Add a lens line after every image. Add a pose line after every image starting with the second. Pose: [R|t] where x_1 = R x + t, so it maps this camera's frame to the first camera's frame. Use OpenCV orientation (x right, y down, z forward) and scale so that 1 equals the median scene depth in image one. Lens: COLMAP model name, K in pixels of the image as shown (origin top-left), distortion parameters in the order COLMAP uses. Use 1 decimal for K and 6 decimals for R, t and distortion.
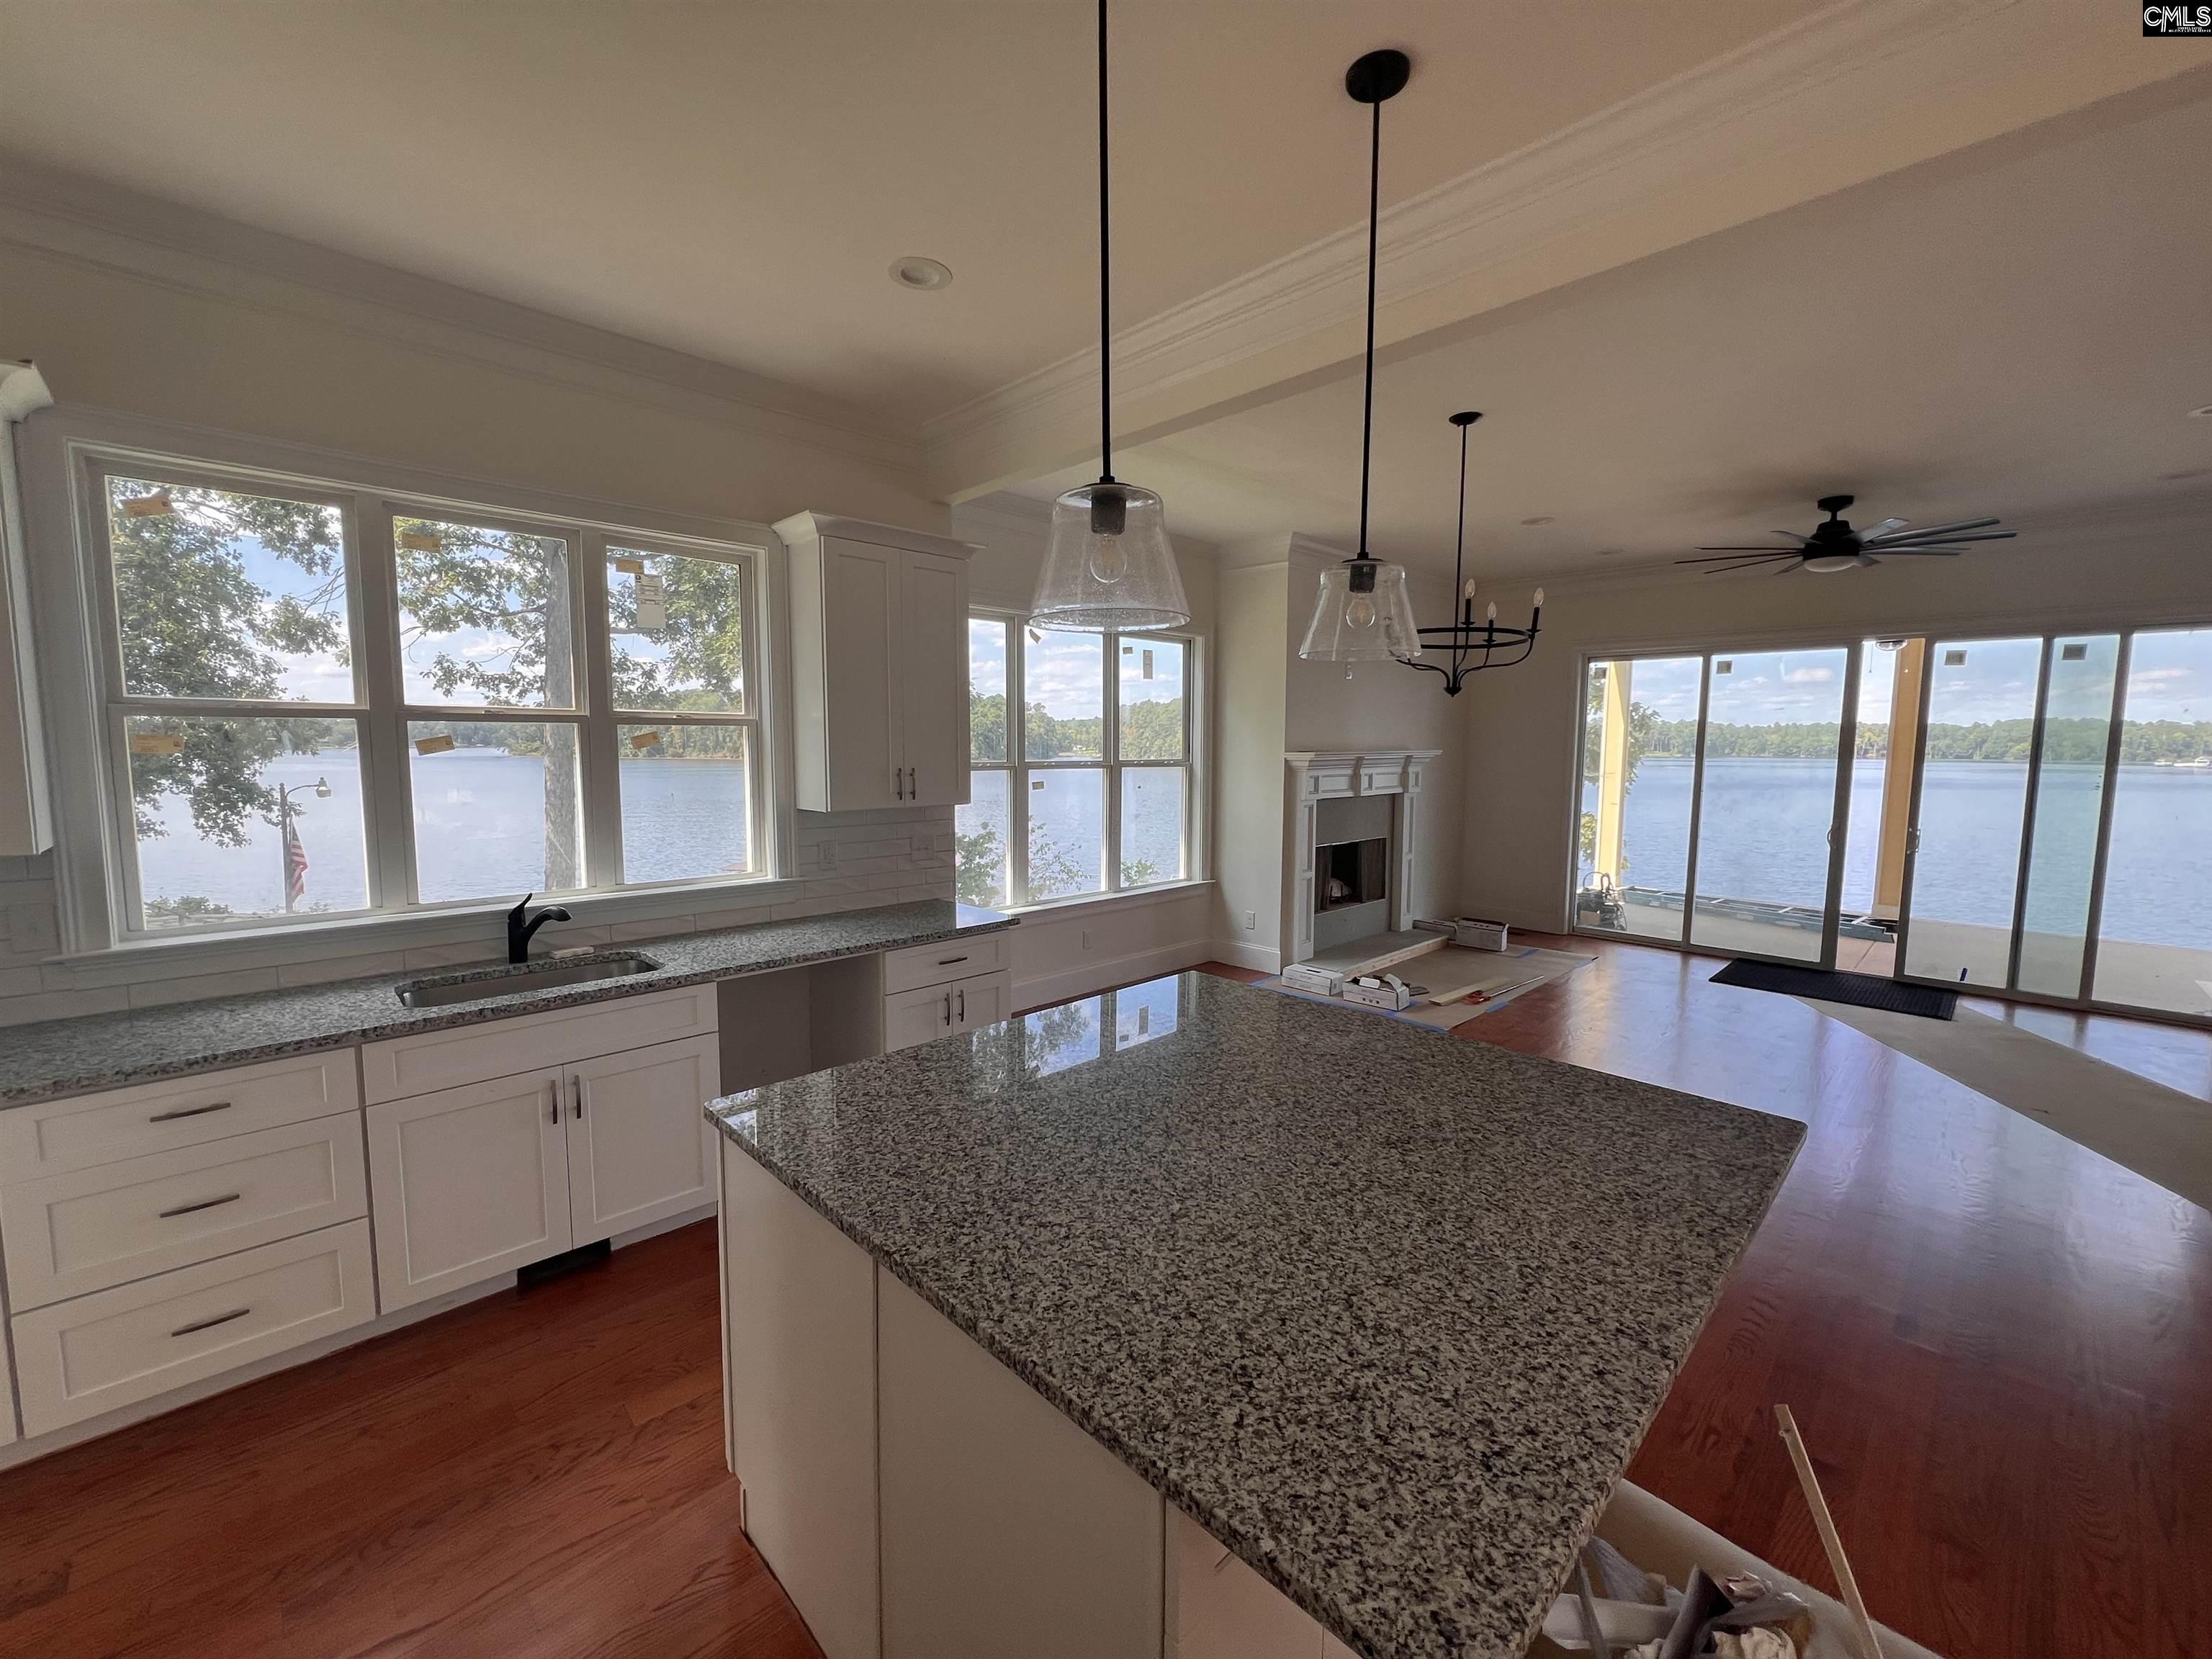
lens RADIAL K [[888.3, 0, 1110.8], [0, 888.3, 826.4], [0, 0, 1]] dist [-0.003223, 0.001450]
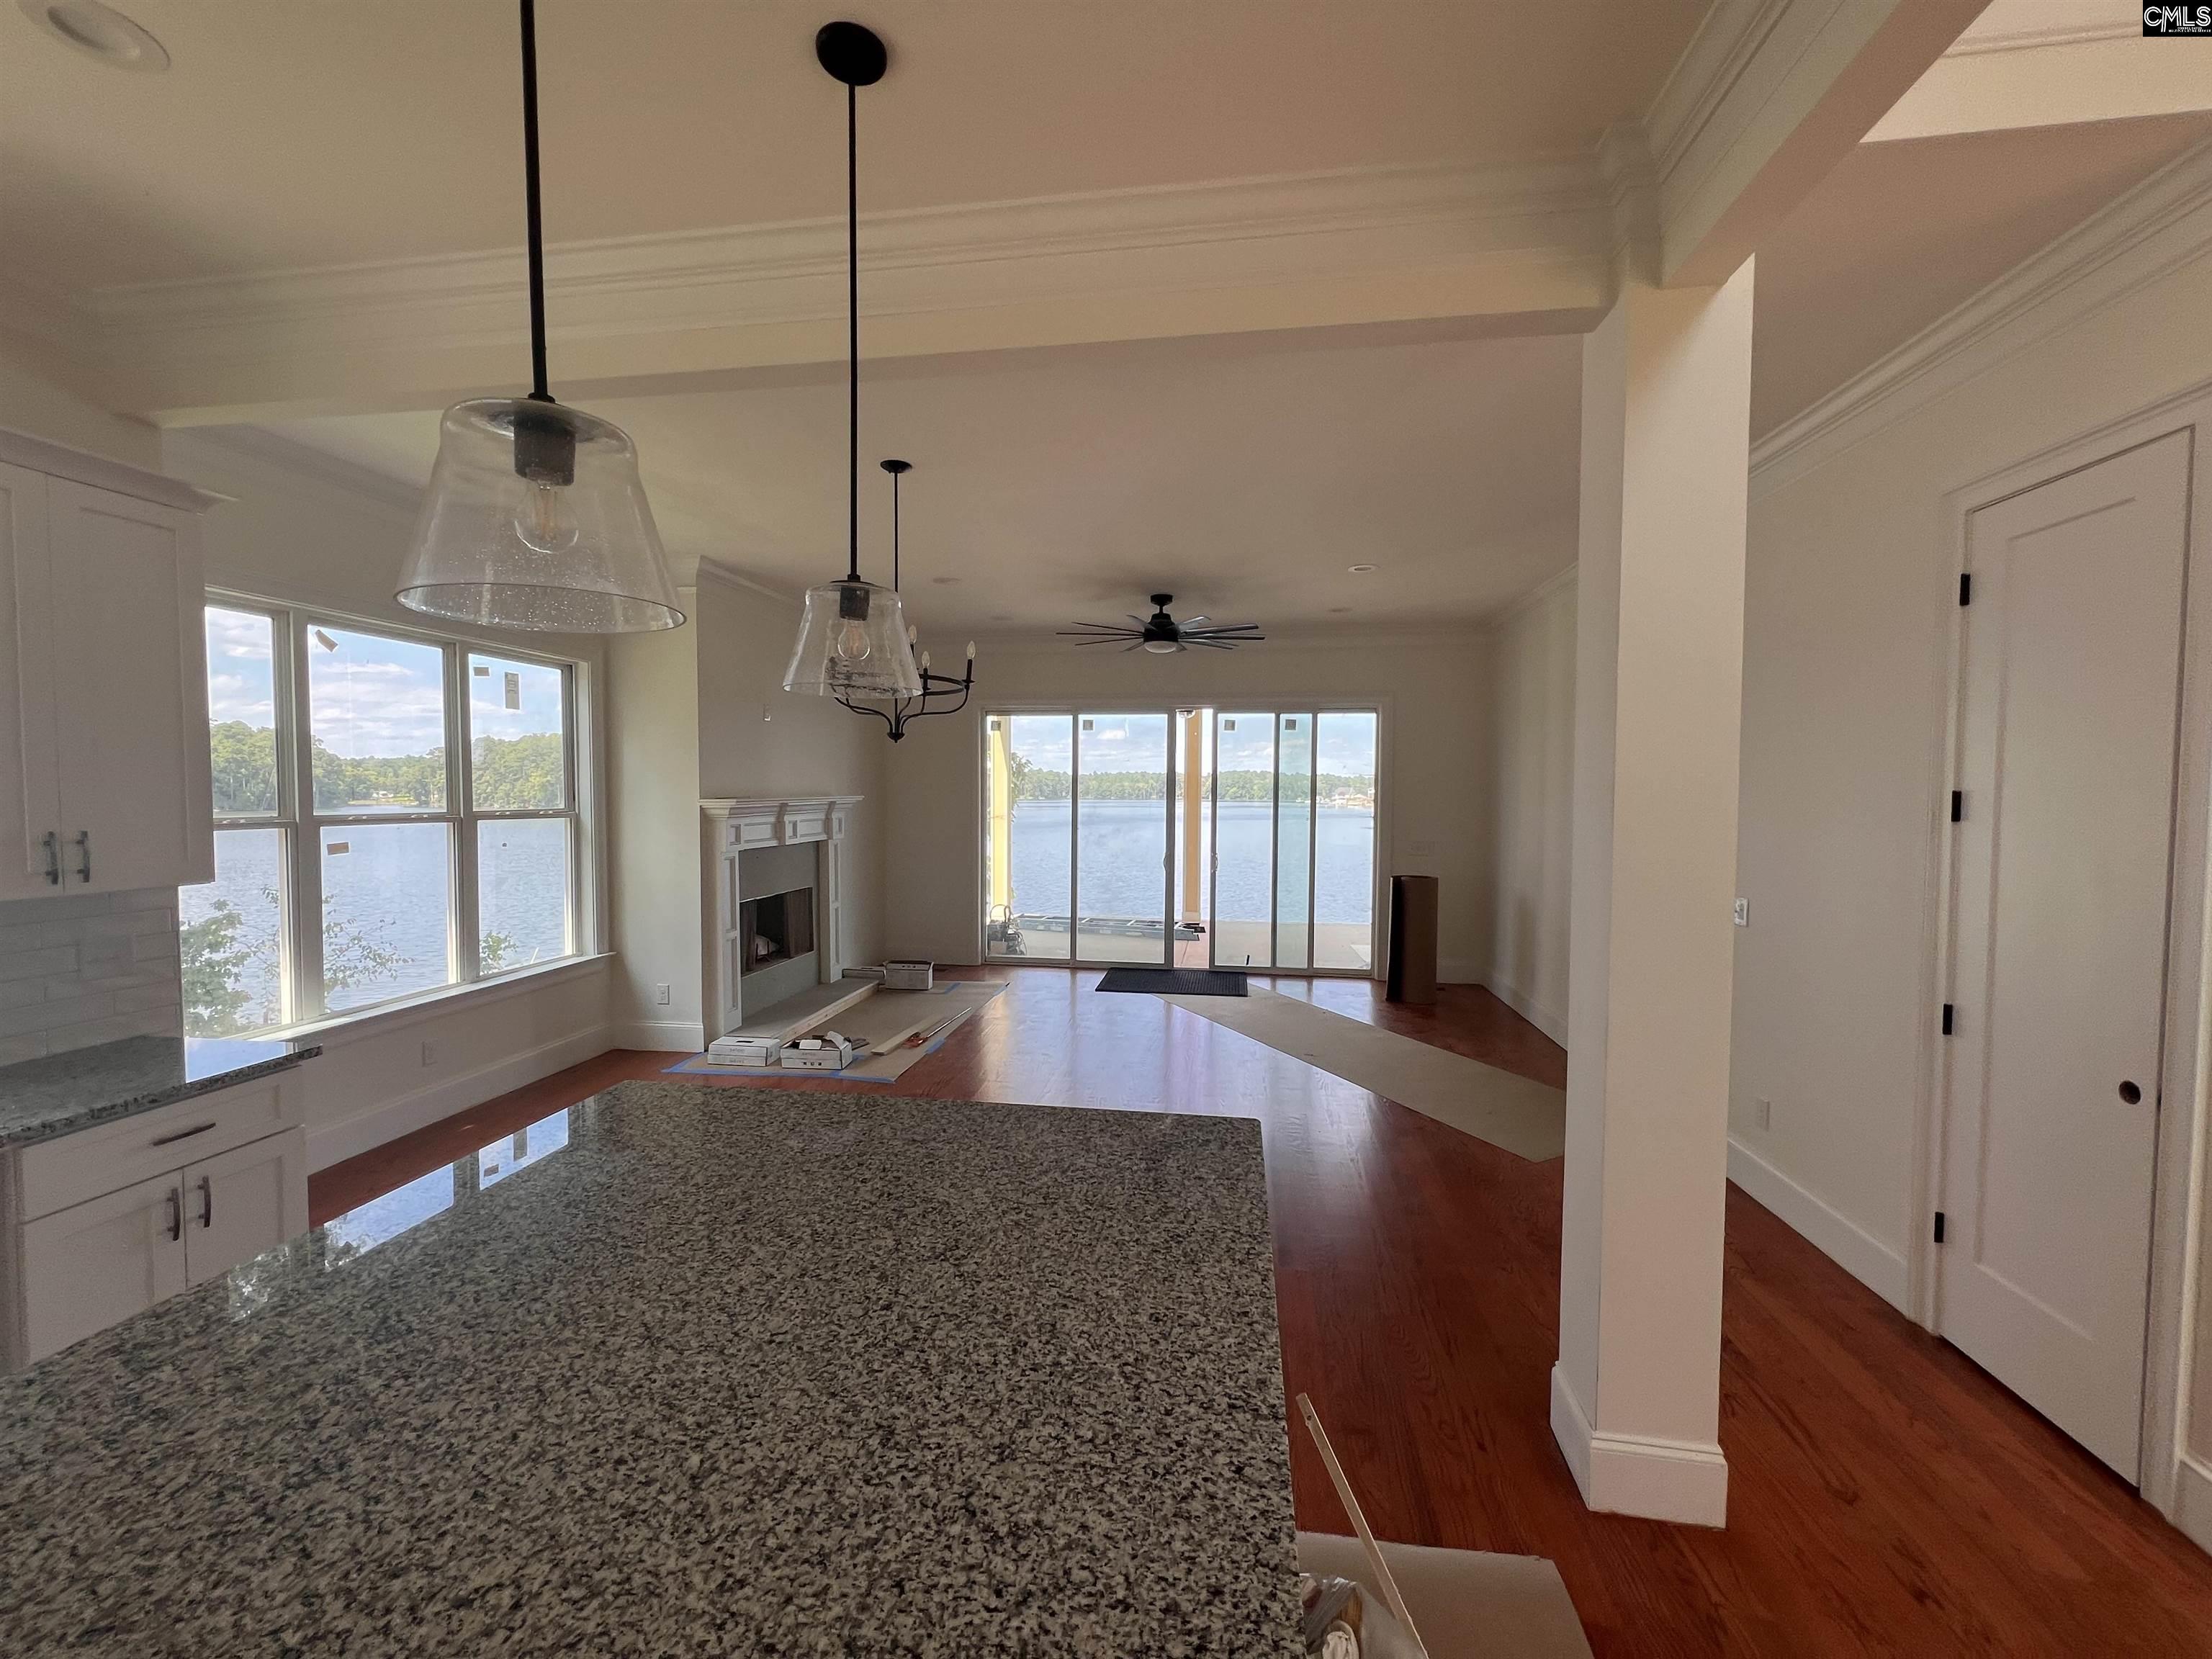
lens RADIAL K [[888.3, 0, 1105.1], [0, 888.3, 825.8], [0, 0, 1]] dist [-0.003223, 0.001450]
pose [[0.797748, -0.026489, 0.602408, -0.023763], [0.057192, 0.997855, -0.031860, -0.008030], [-0.600272, 0.059870, 0.797552, 0.072653]]
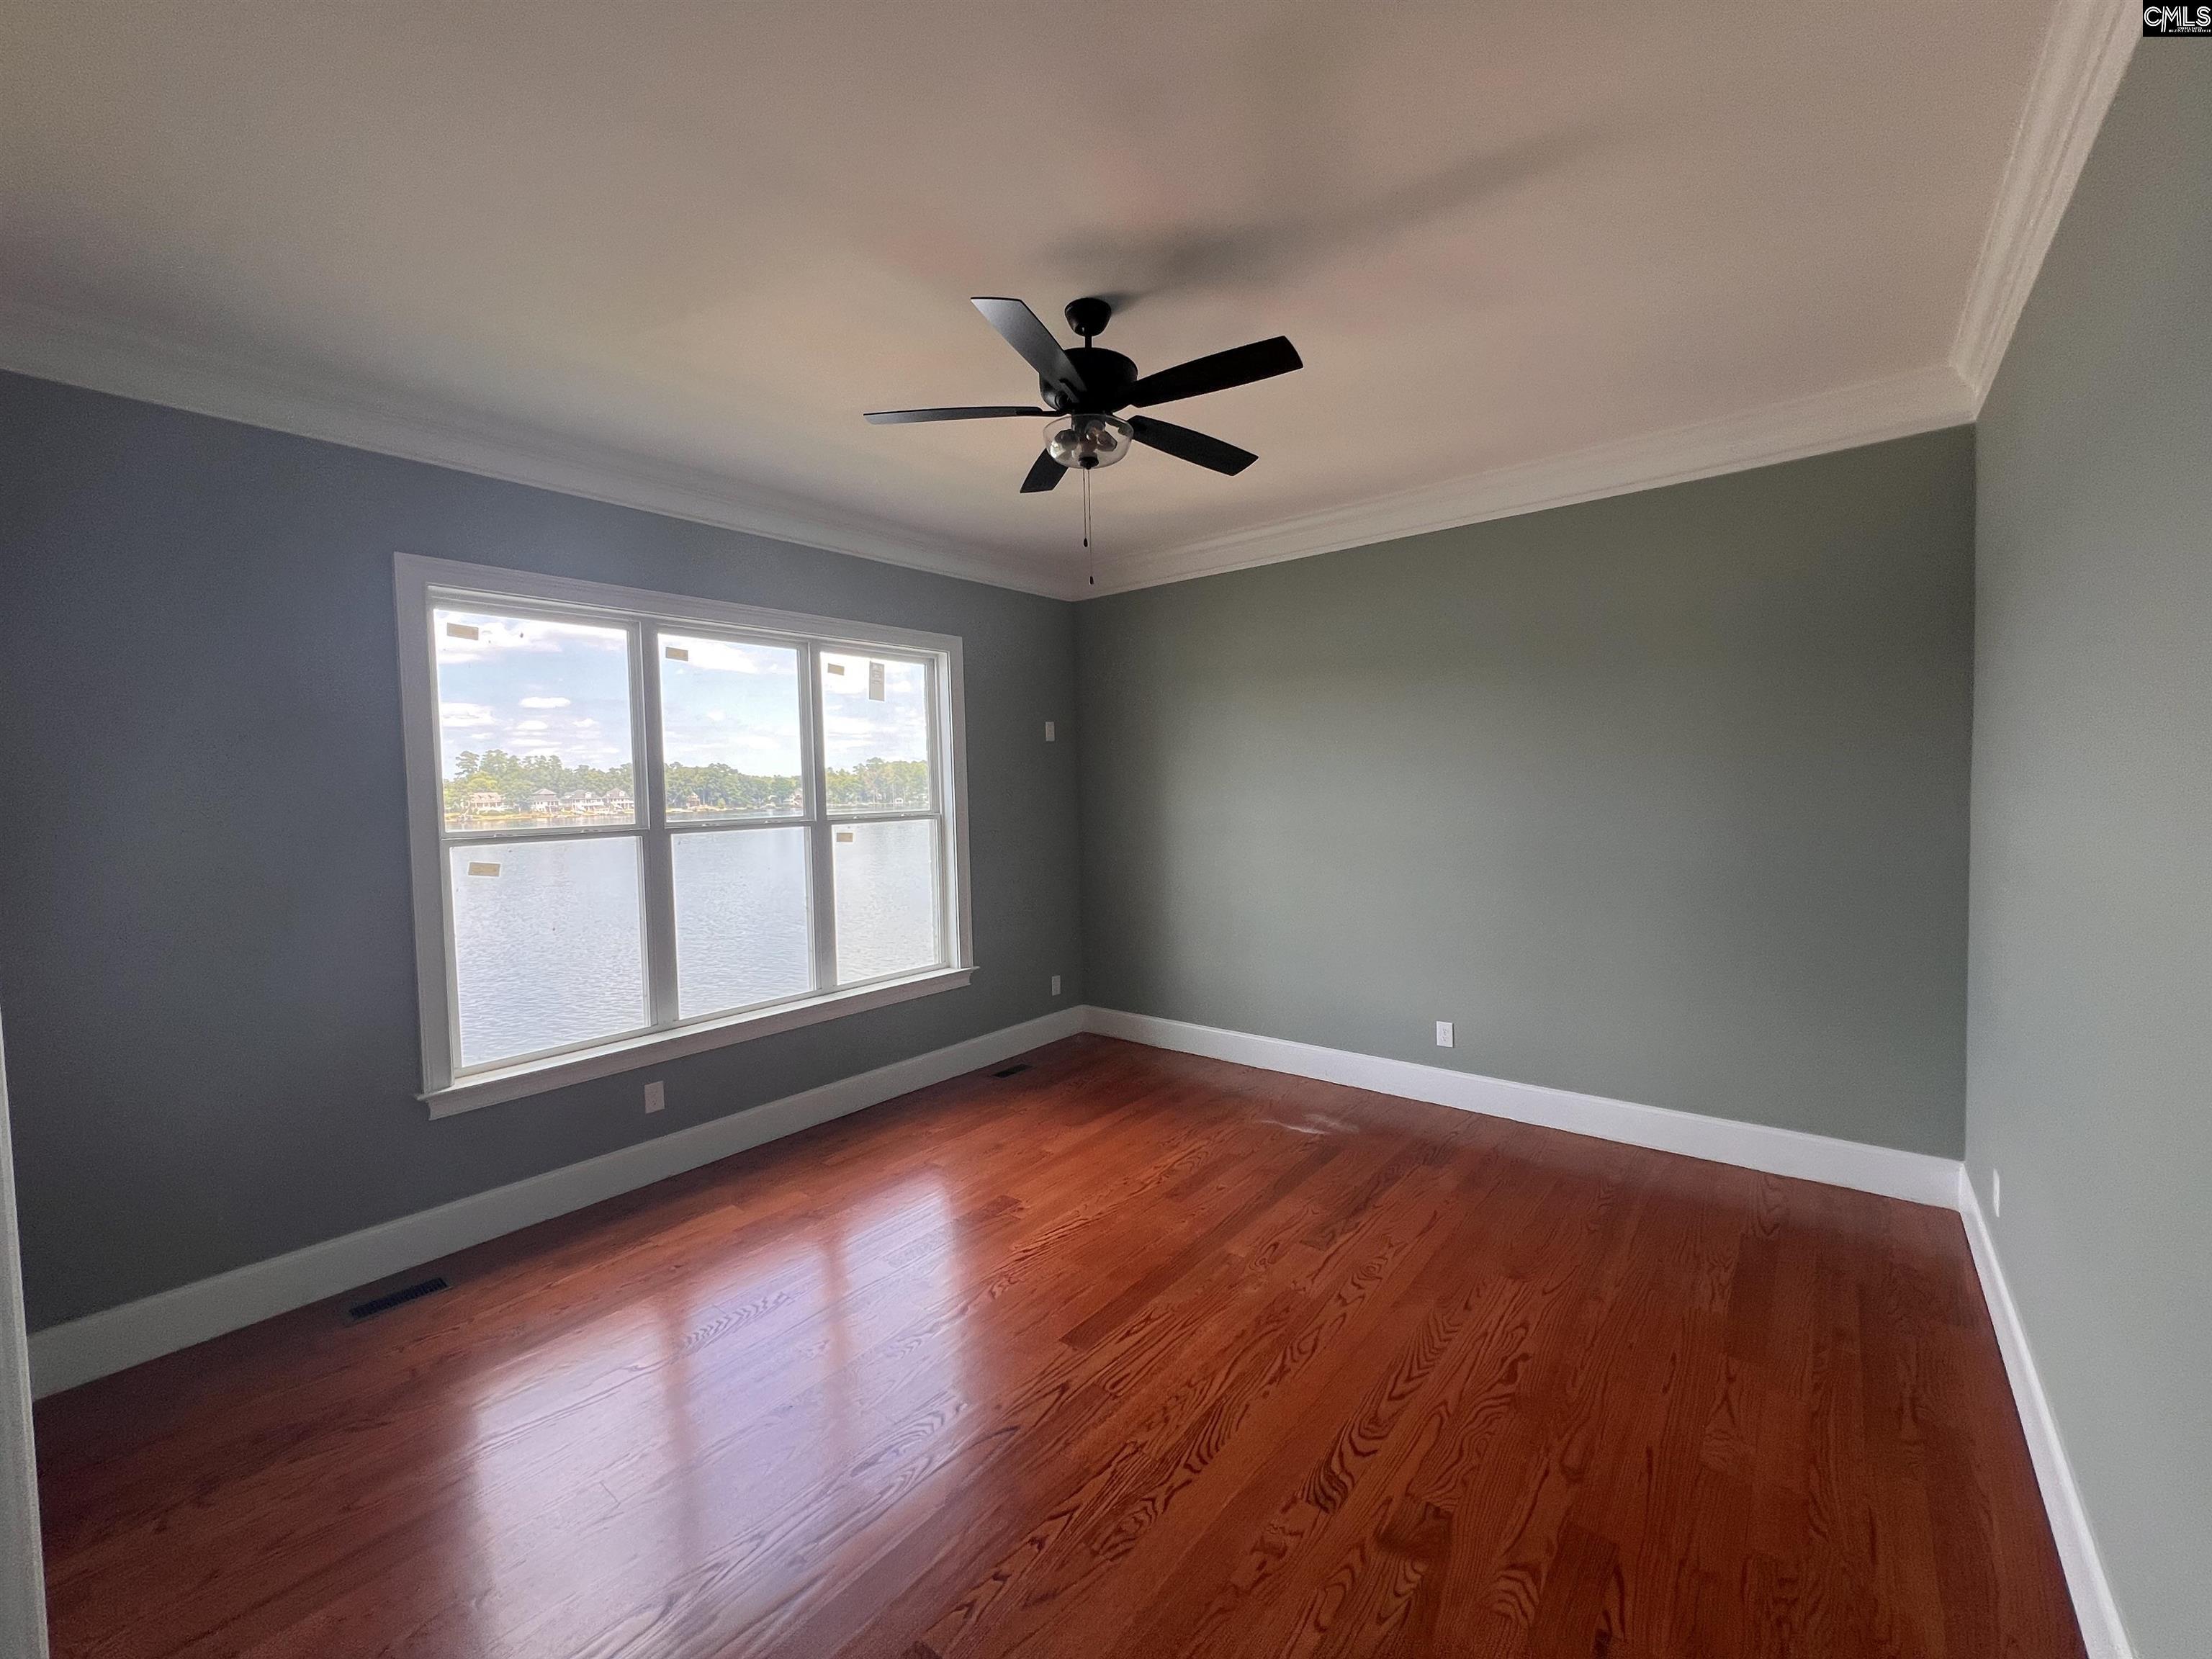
lens RADIAL K [[888.3, 0, 1109.6], [0, 888.3, 822.4], [0, 0, 1]] dist [-0.003223, 0.001450]
pose [[0.993171, -0.028367, 0.113162, 1.291388], [0.034416, 0.998061, -0.051860, -0.124902], [-0.111472, 0.055400, 0.992222, 1.408103]]
